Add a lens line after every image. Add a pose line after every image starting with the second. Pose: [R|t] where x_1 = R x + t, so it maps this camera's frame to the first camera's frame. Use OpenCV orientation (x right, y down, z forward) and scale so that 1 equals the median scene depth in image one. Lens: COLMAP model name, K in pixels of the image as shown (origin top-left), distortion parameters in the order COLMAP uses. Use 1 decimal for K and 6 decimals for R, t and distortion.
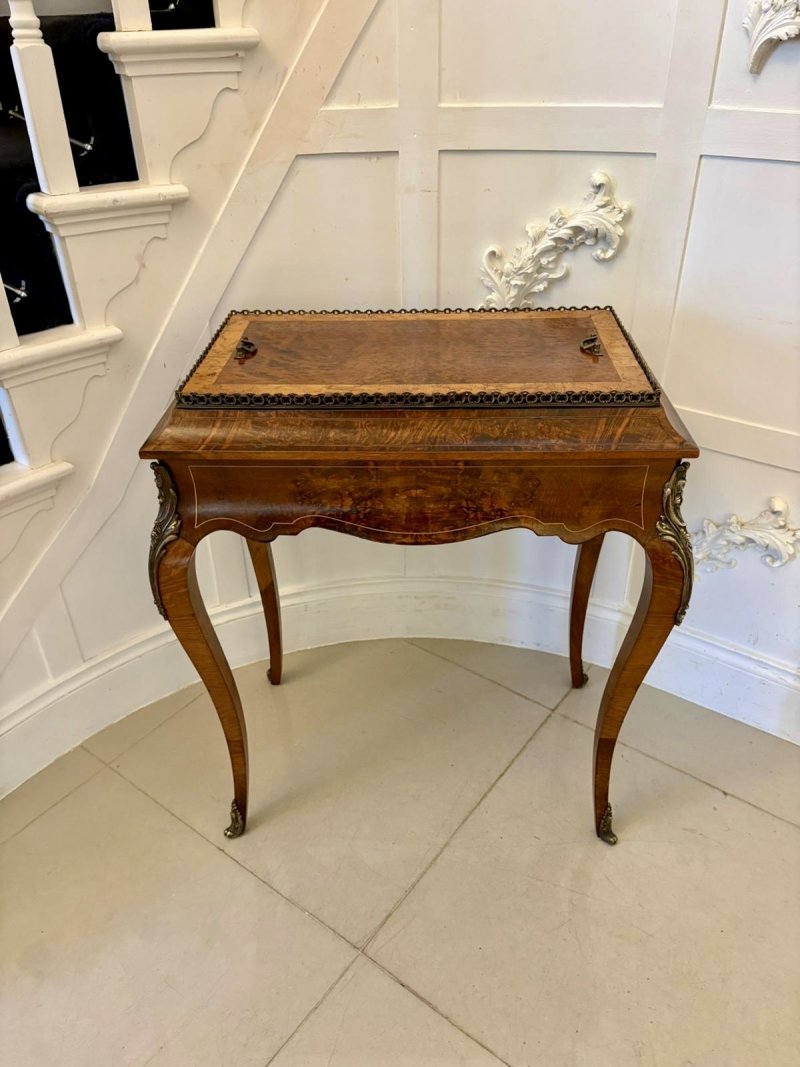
lens RADIAL K [[794.8, 0, 399.5], [0, 794.8, 532.7], [0, 0, 1]] dist [0.036044, -0.045664]
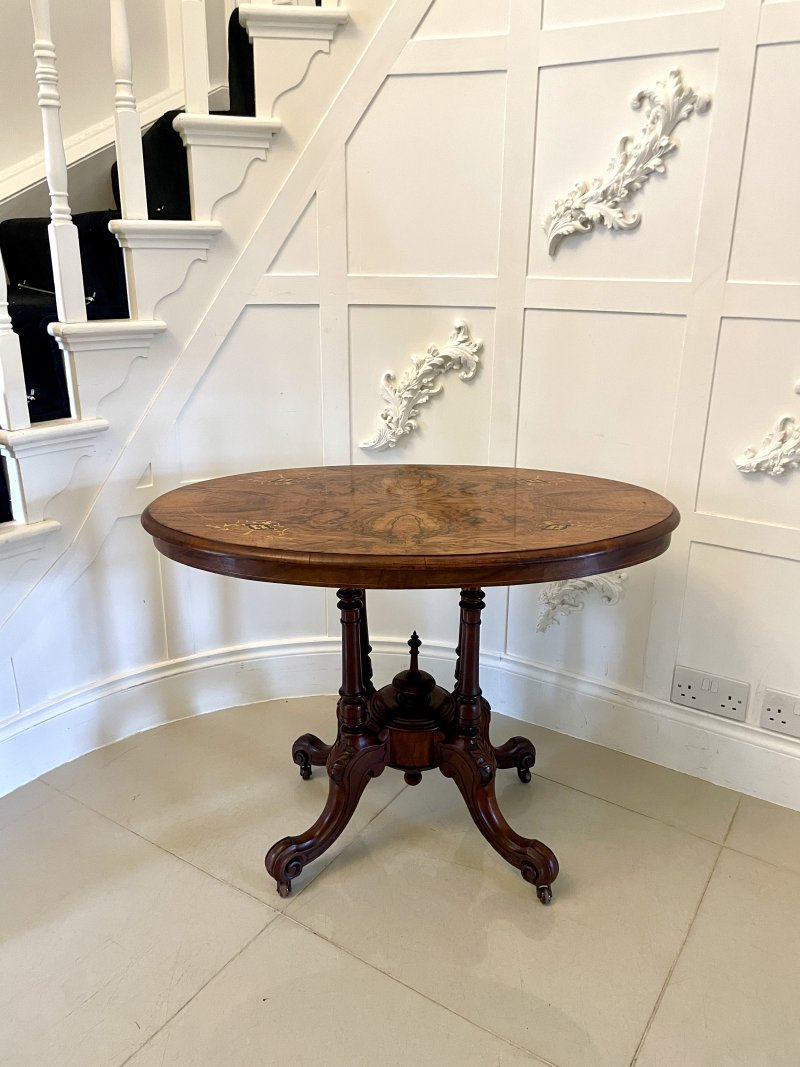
lens RADIAL K [[794.8, 0, 396.0], [0, 794.8, 529.4], [0, 0, 1]] dist [0.036044, -0.045664]
pose [[0.997268, 0.001547, 0.073848, 0.031252], [0.016265, 0.970639, -0.239991, 0.250254], [-0.072051, 0.240537, 0.967962, -0.278347]]
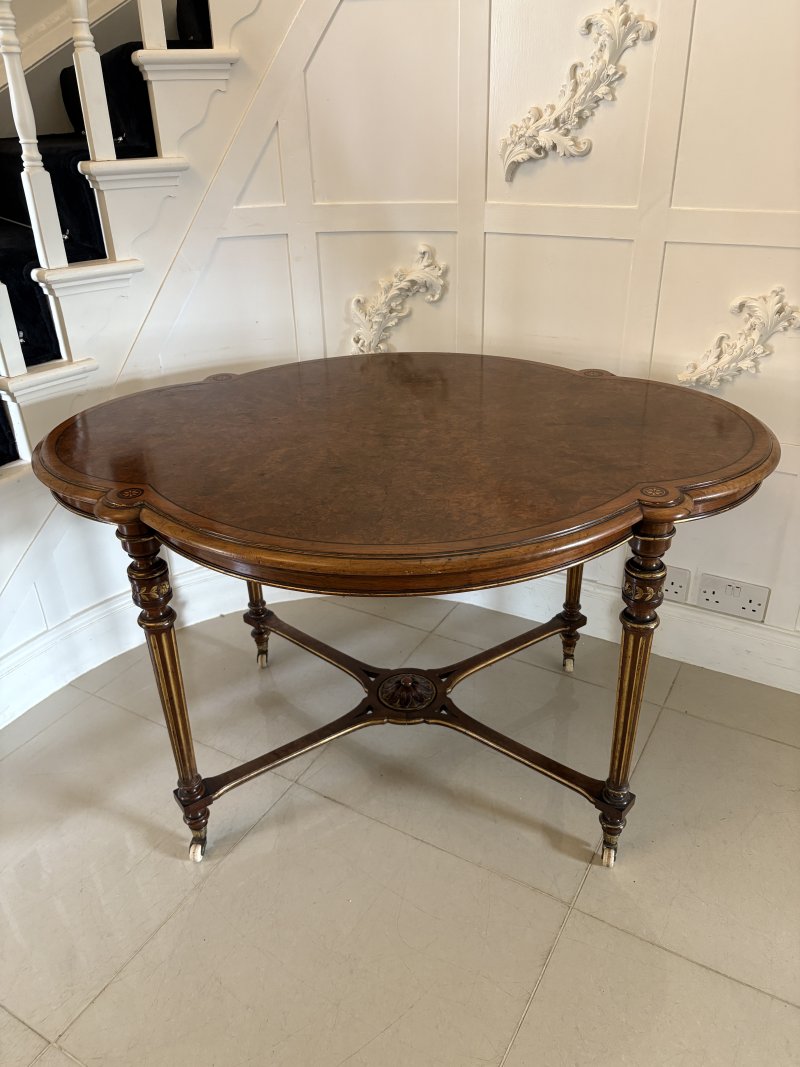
lens RADIAL K [[794.8, 0, 398.8], [0, 794.8, 534.6], [0, 0, 1]] dist [0.036044, -0.045664]
pose [[0.993081, -0.062485, 0.099430, 0.020525], [0.070314, 0.994526, -0.077292, 0.201103], [-0.094056, 0.083748, 0.992038, -0.431055]]
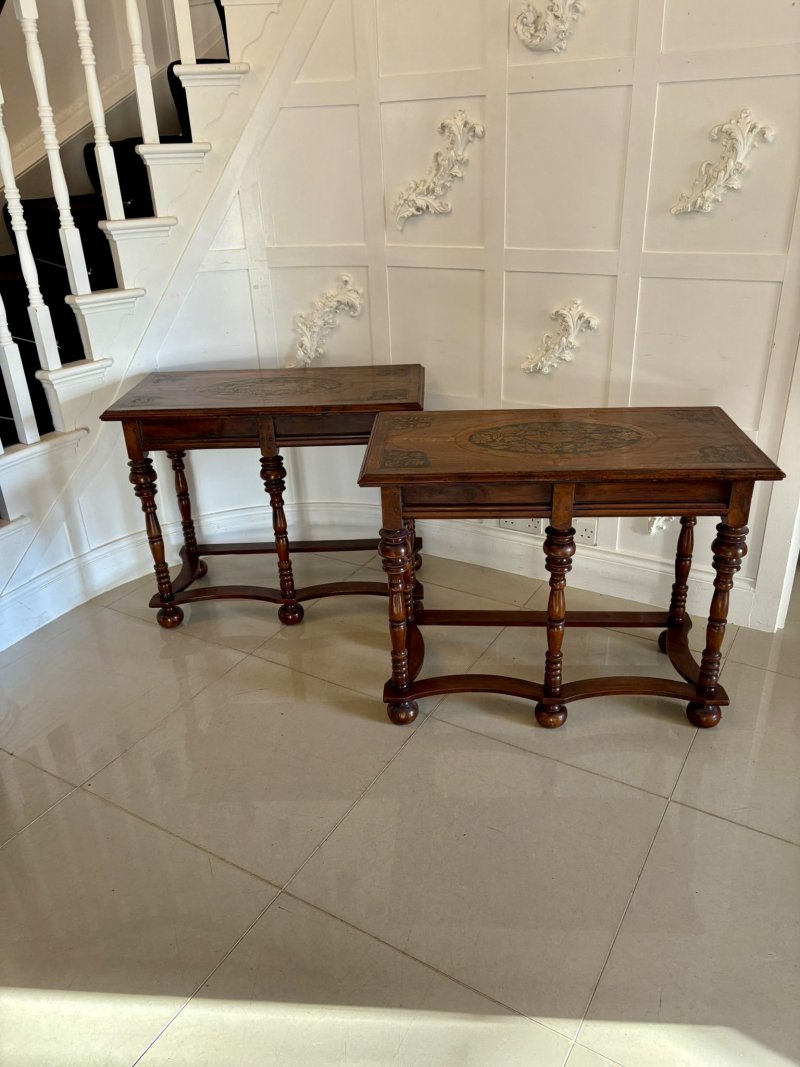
lens RADIAL K [[794.8, 0, 408.5], [0, 794.8, 536.8], [0, 0, 1]] dist [0.036044, -0.045664]
pose [[0.993076, -0.068860, 0.095174, 0.164240], [0.079844, 0.989930, -0.116889, 0.474367], [-0.086167, 0.123679, 0.988574, -0.974761]]
